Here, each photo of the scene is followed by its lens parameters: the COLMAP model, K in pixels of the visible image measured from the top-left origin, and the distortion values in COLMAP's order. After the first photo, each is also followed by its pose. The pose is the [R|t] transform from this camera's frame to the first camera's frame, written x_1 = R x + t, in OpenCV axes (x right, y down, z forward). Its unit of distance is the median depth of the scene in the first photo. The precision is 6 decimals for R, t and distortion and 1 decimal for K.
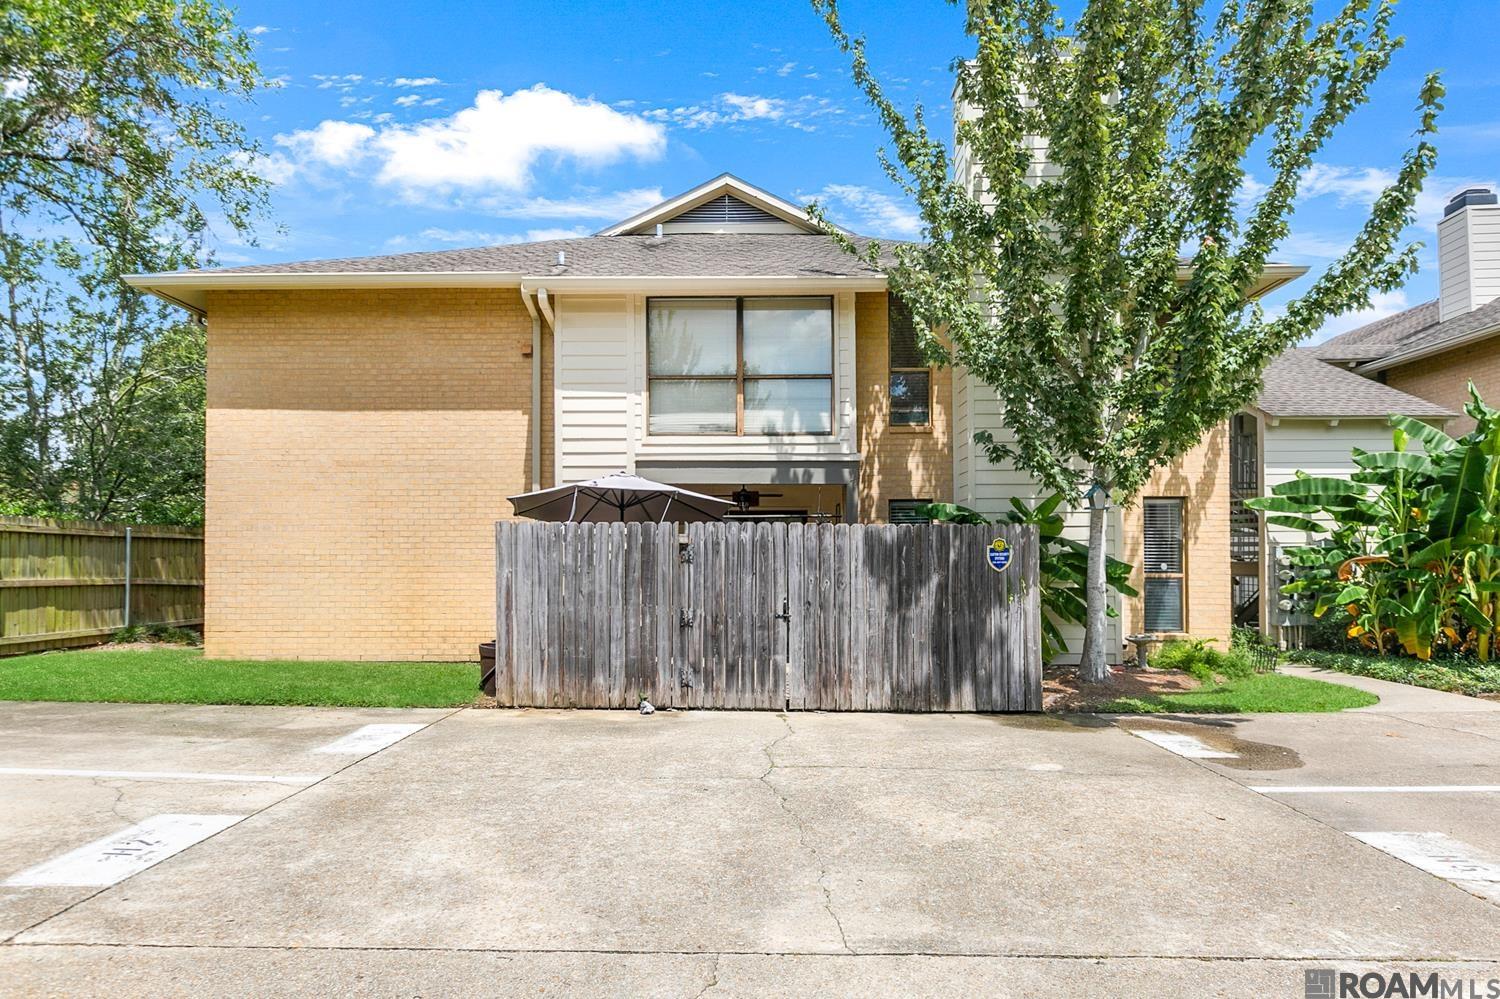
lens RADIAL K [[821.5, 0, 741.6], [0, 821.5, 537.7], [0, 0, 1]] dist [0.002295, -0.002248]
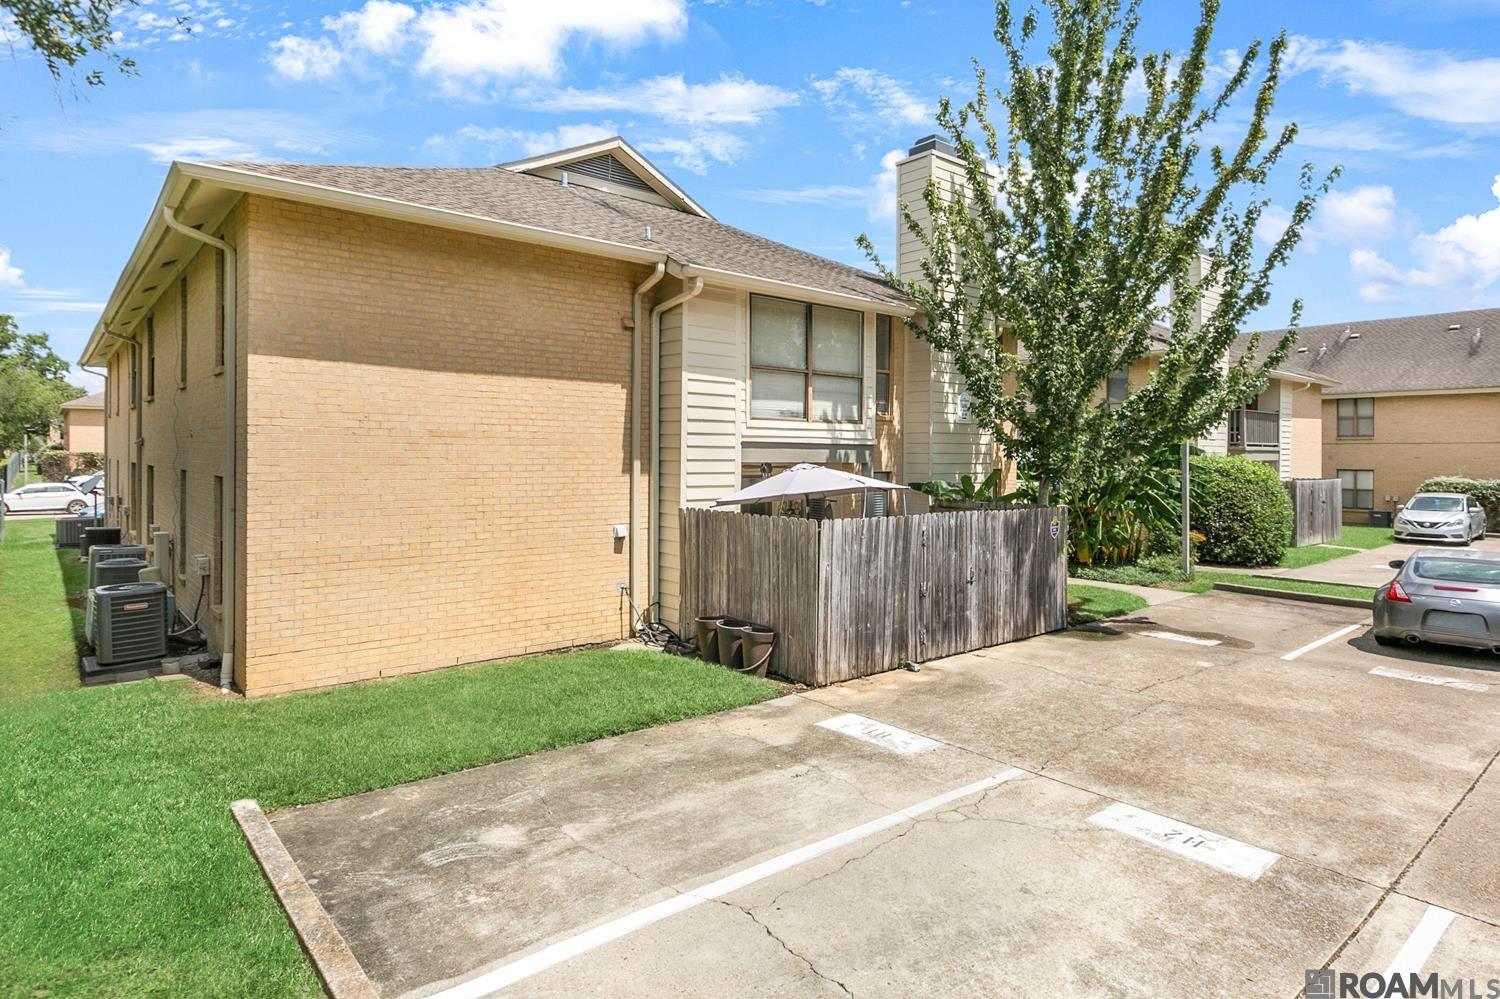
lens RADIAL K [[821.5, 0, 688.4], [0, 821.5, 444.6], [0, 0, 1]] dist [0.002295, -0.002248]
pose [[0.770470, 0.010324, 0.637393, -0.942573], [-0.022252, 0.999695, 0.010705, -0.107213], [-0.637088, -0.022431, 0.770465, 0.216391]]
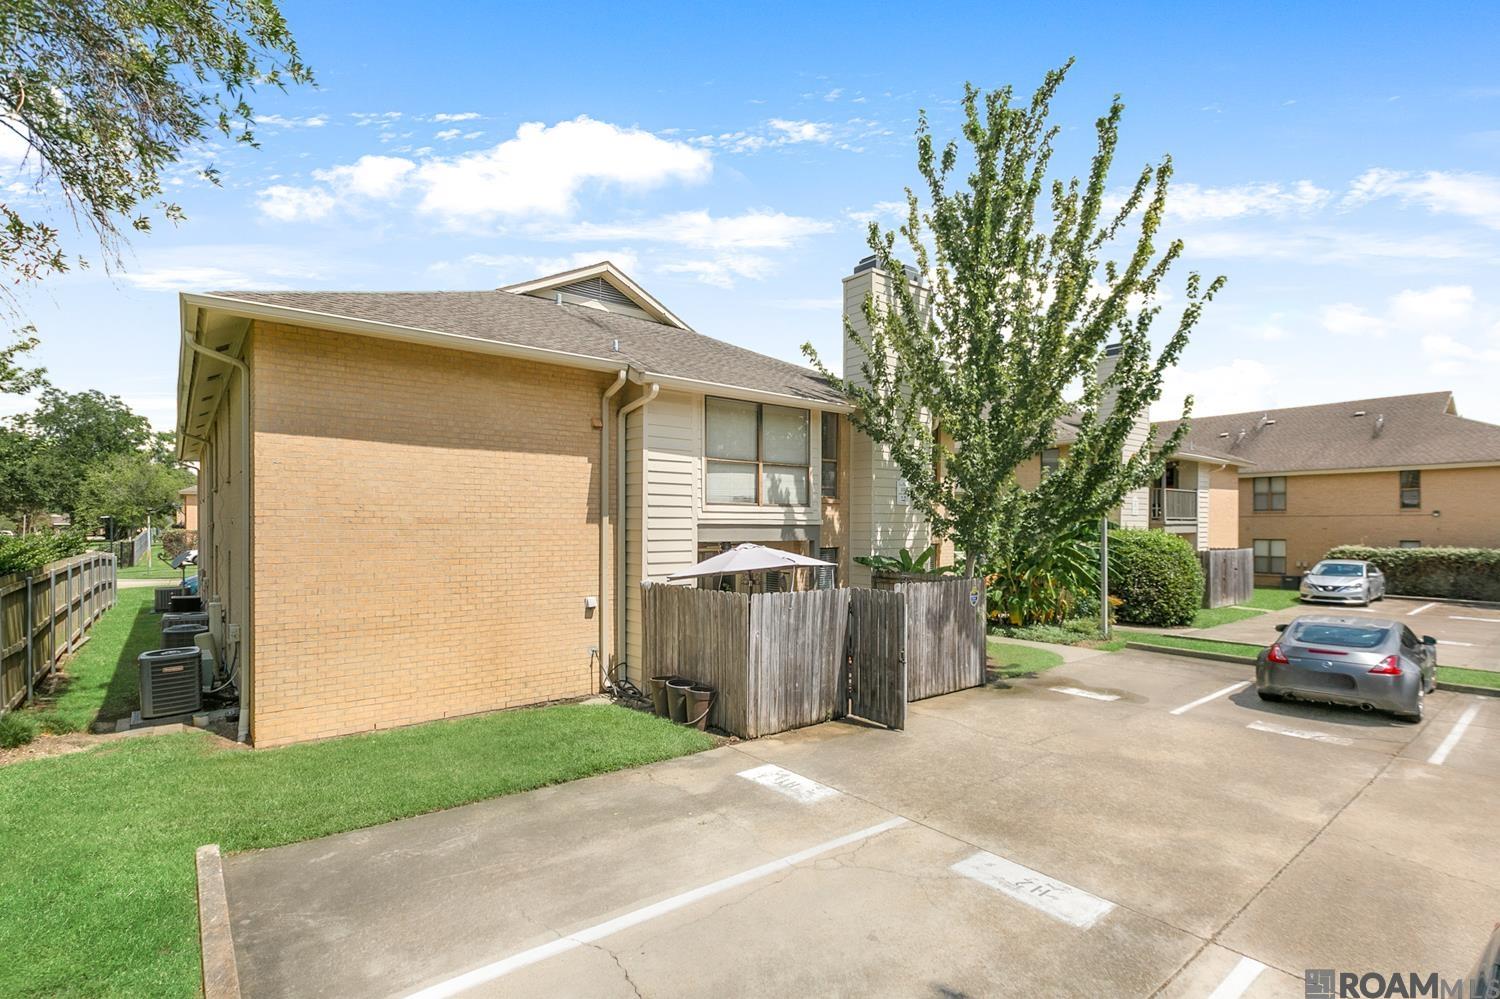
lens RADIAL K [[692.7, 0, 687.0], [0, 692.7, 516.2], [0, 0, 1]] dist [0.000385, -0.000047]
pose [[0.791789, 0.006030, 0.610765, -0.851572], [-0.014212, 0.999862, 0.008553, -0.122618], [-0.610630, -0.015452, 0.791766, 0.174766]]
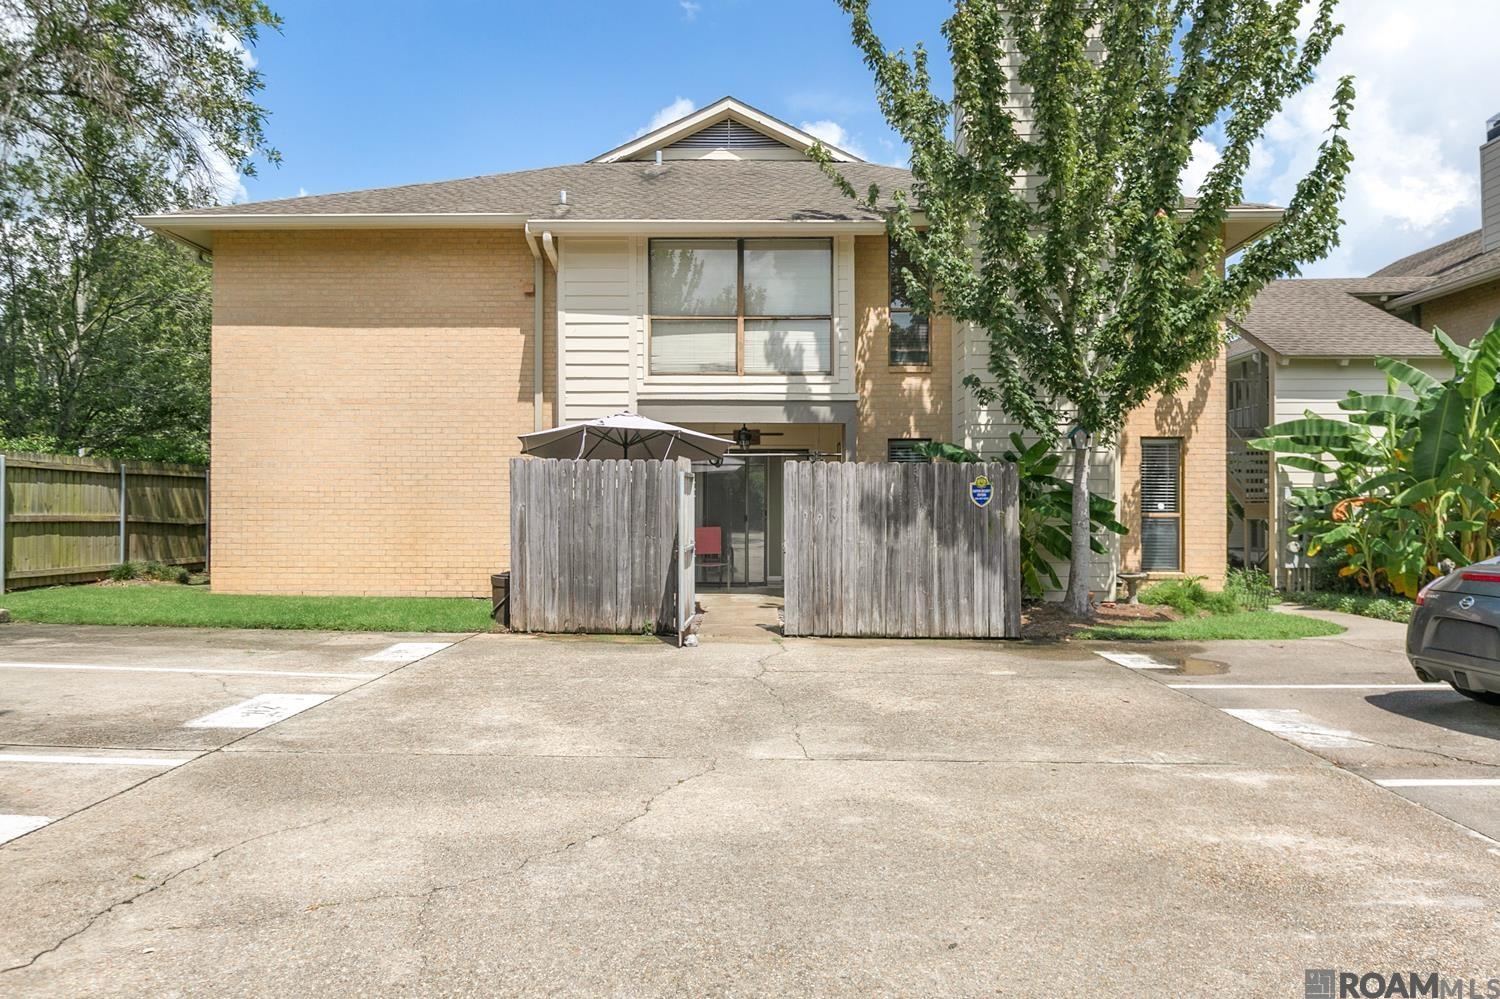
lens RADIAL K [[975.3, 0, 740.0], [0, 975.3, 489.5], [0, 0, 1]] dist [-0.011445, 0.001531]
pose [[0.999965, 0.004097, -0.007294, 0.007264], [-0.004035, 0.999955, 0.008551, 0.006876], [0.007328, -0.008521, 0.999937, -0.219169]]
